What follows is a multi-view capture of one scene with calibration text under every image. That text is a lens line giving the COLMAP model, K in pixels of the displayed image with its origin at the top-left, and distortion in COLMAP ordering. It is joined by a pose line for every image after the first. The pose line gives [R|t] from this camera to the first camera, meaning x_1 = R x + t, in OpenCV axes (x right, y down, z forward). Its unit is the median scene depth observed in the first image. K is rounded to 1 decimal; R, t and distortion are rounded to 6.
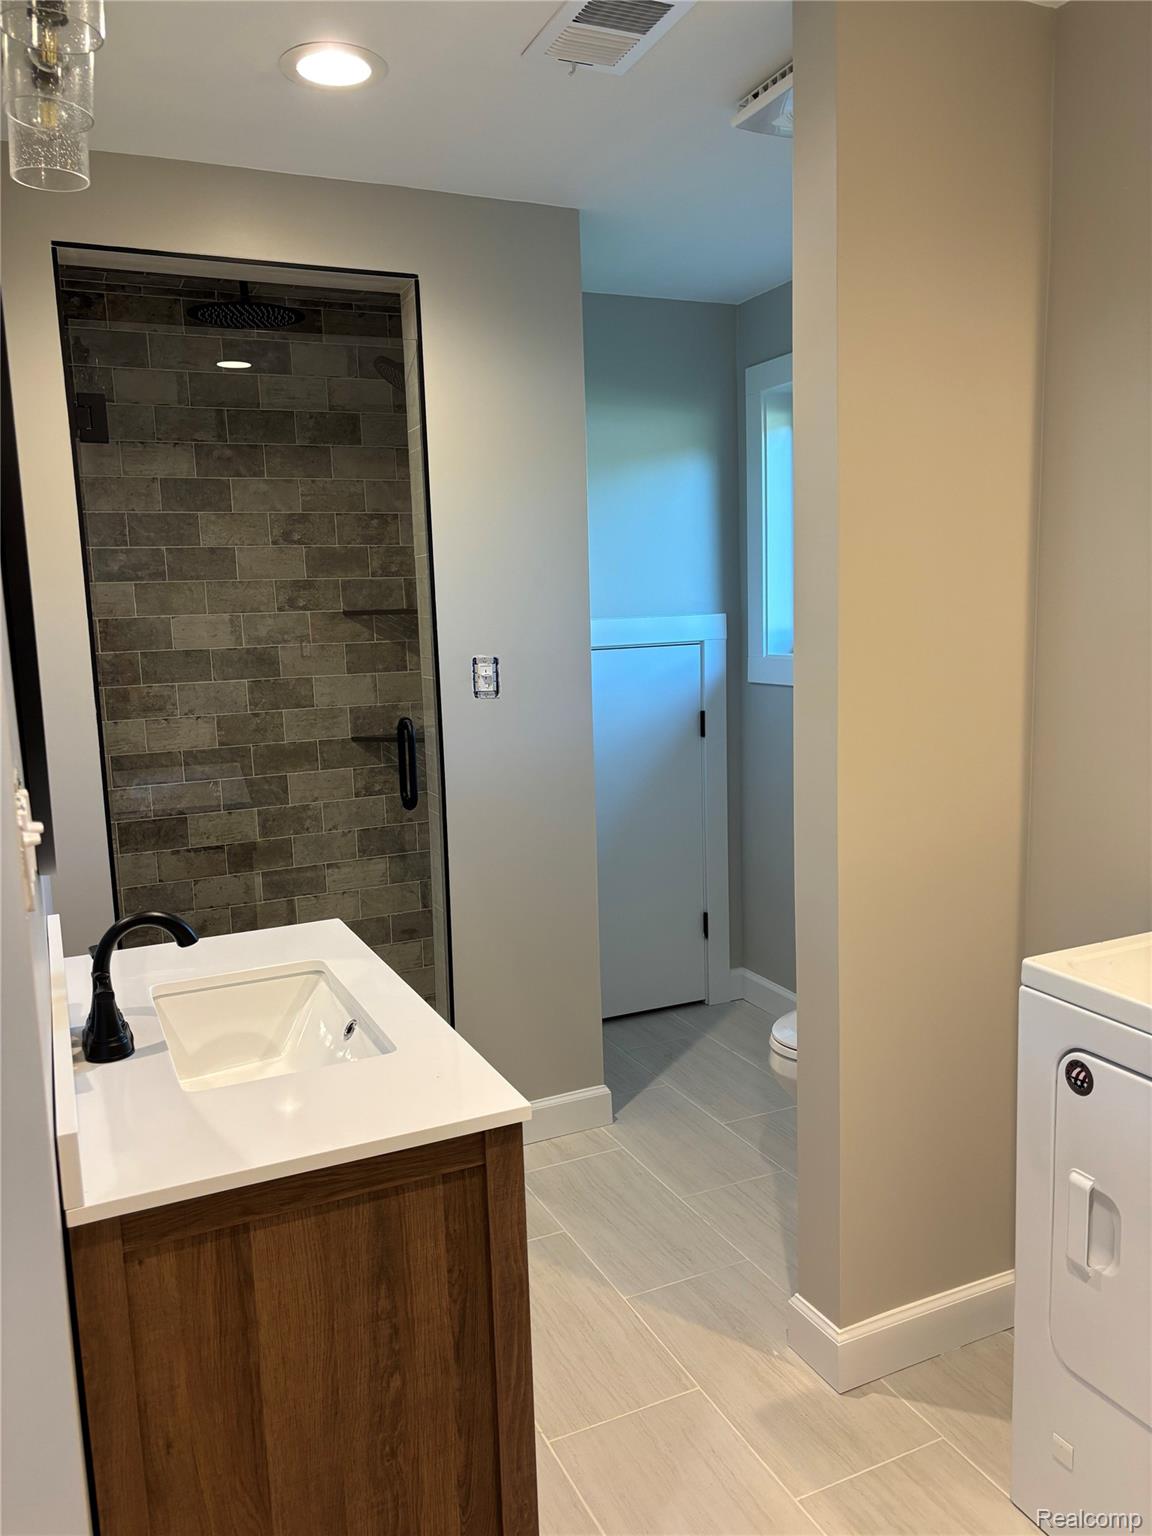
lens RADIAL K [[1152.4, 0, 576.5], [0, 1152.4, 772.7], [0, 0, 1]] dist [0.056012, -0.062470]
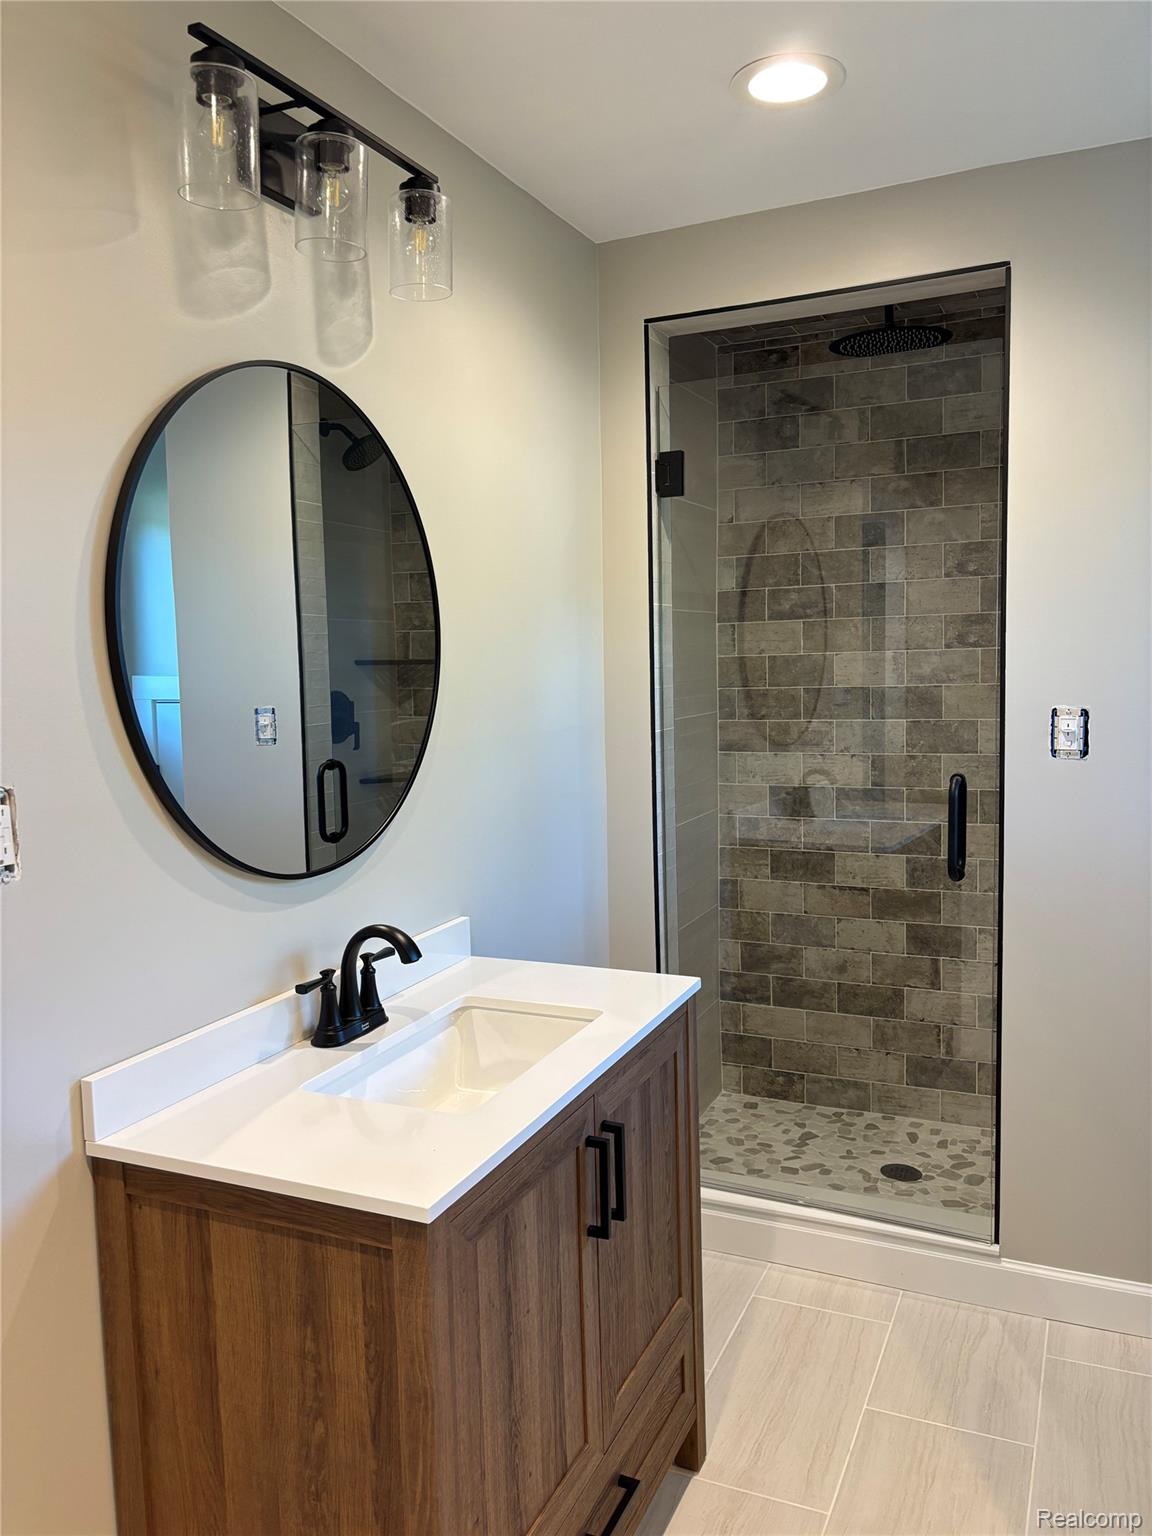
lens RADIAL K [[1152.4, 0, 576.5], [0, 1152.4, 772.7], [0, 0, 1]] dist [0.056012, -0.062470]
pose [[0.655778, 0.087580, -0.749857, 0.259819], [-0.103601, 0.994291, 0.025526, -0.033676], [0.747812, 0.060947, 0.661108, 0.172182]]
